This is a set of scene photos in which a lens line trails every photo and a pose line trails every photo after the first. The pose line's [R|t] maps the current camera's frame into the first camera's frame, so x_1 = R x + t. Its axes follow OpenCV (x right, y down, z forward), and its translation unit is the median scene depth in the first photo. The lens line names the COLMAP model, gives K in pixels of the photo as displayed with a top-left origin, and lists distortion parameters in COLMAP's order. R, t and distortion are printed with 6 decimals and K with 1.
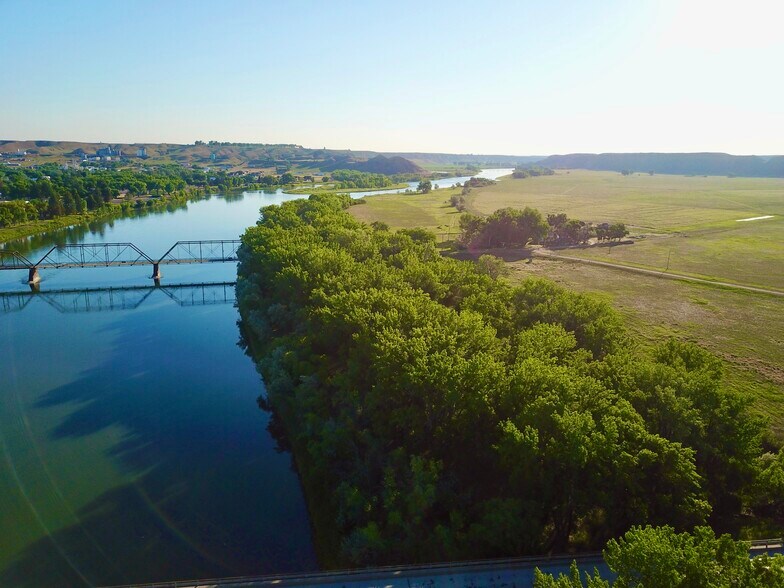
lens RADIAL K [[594.7, 0, 387.7], [0, 594.7, 299.4], [0, 0, 1]] dist [0.042595, -0.054854]
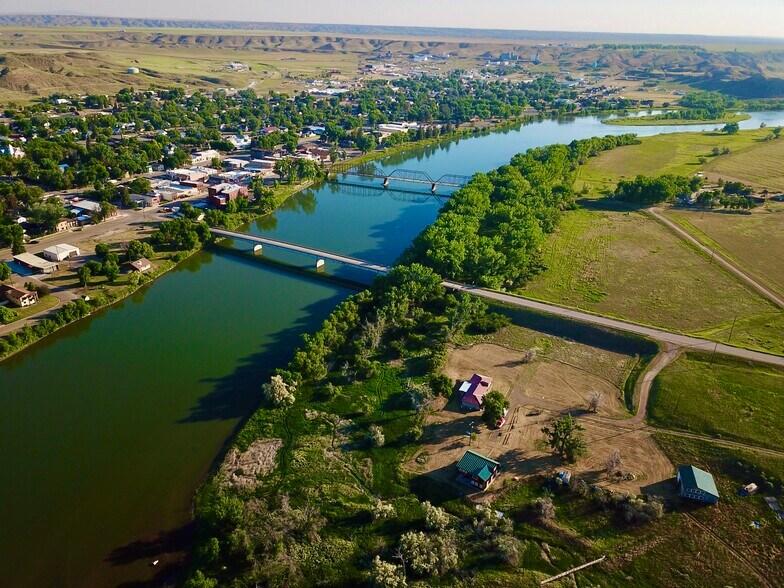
lens RADIAL K [[594.7, 0, 386.8], [0, 594.7, 296.4], [0, 0, 1]] dist [0.042595, -0.054854]
pose [[0.794145, 0.257340, -0.550554, 0.264537], [-0.158114, 0.962214, 0.221686, -0.041076], [0.586799, -0.089000, 0.804827, -0.296892]]
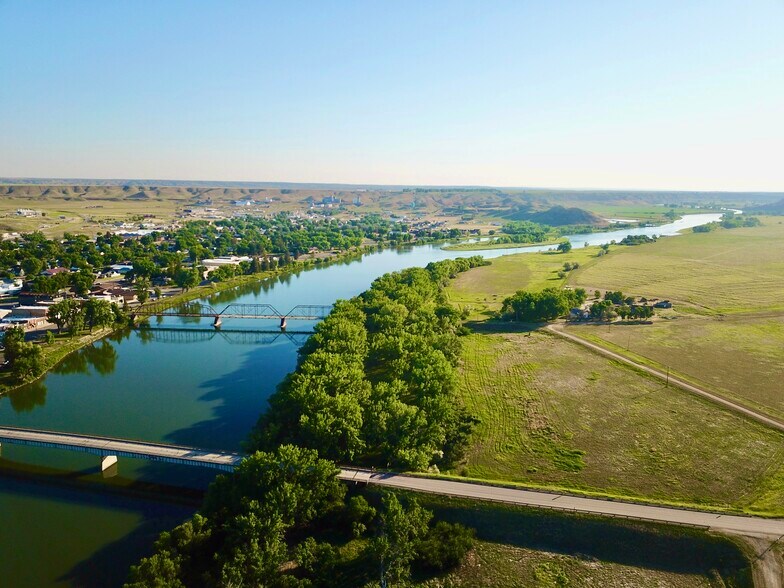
lens RADIAL K [[594.7, 0, 389.8], [0, 594.7, 286.2], [0, 0, 1]] dist [0.042595, -0.054854]
pose [[0.937096, 0.055929, -0.344562, 0.155879], [-0.081954, 0.994742, -0.061421, -0.024734], [0.339315, 0.085795, 0.936752, -0.153024]]
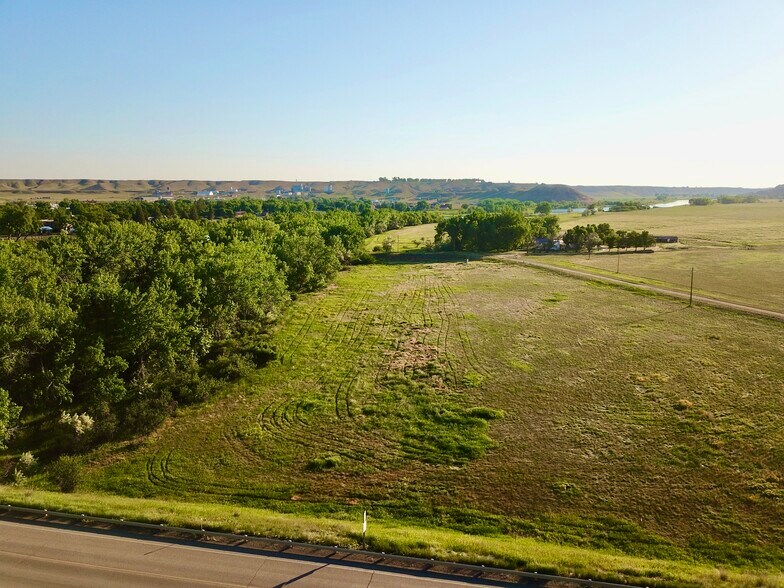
lens RADIAL K [[594.7, 0, 390.1], [0, 594.7, 300.7], [0, 0, 1]] dist [0.042595, -0.054854]
pose [[0.942641, 0.043736, -0.330930, 0.165010], [-0.063682, 0.996734, -0.049665, 0.017223], [0.327677, 0.067890, 0.942347, 0.053724]]
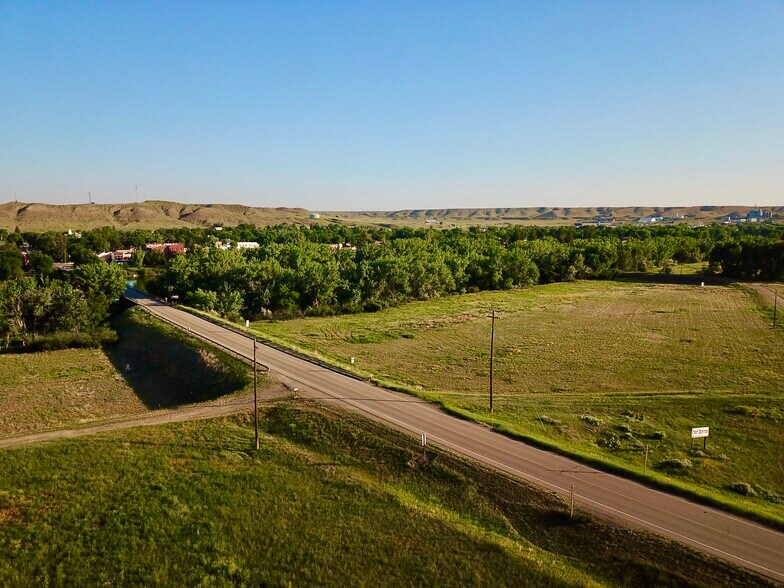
lens RADIAL K [[594.7, 0, 388.0], [0, 594.7, 298.6], [0, 0, 1]] dist [0.042595, -0.054854]
pose [[0.467374, 0.103320, -0.878002, 0.320262], [-0.202847, 0.979184, 0.007248, 0.018407], [0.860474, 0.174713, 0.478603, 0.057680]]
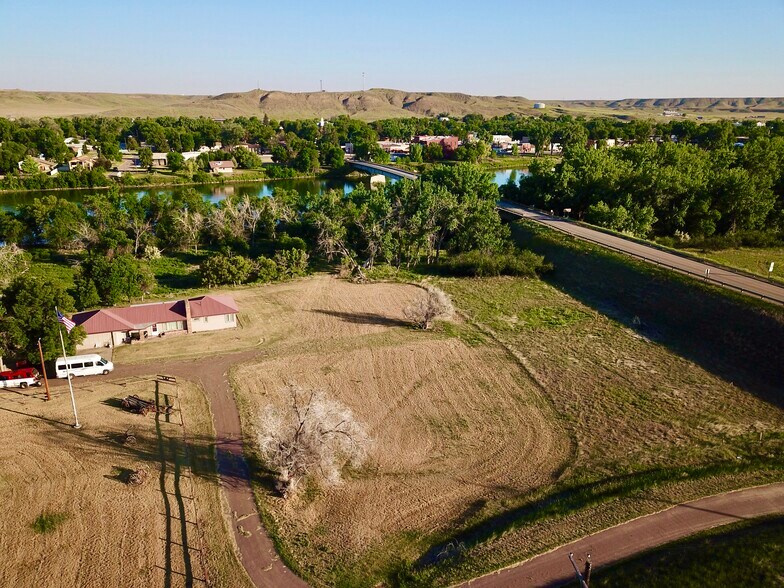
lens RADIAL K [[594.7, 0, 390.1], [0, 594.7, 293.4], [0, 0, 1]] dist [0.042595, -0.054854]
pose [[0.173747, 0.281572, -0.943679, 0.252044], [-0.241629, 0.941150, 0.236330, 0.030320], [0.954687, 0.186959, 0.231558, 0.002996]]
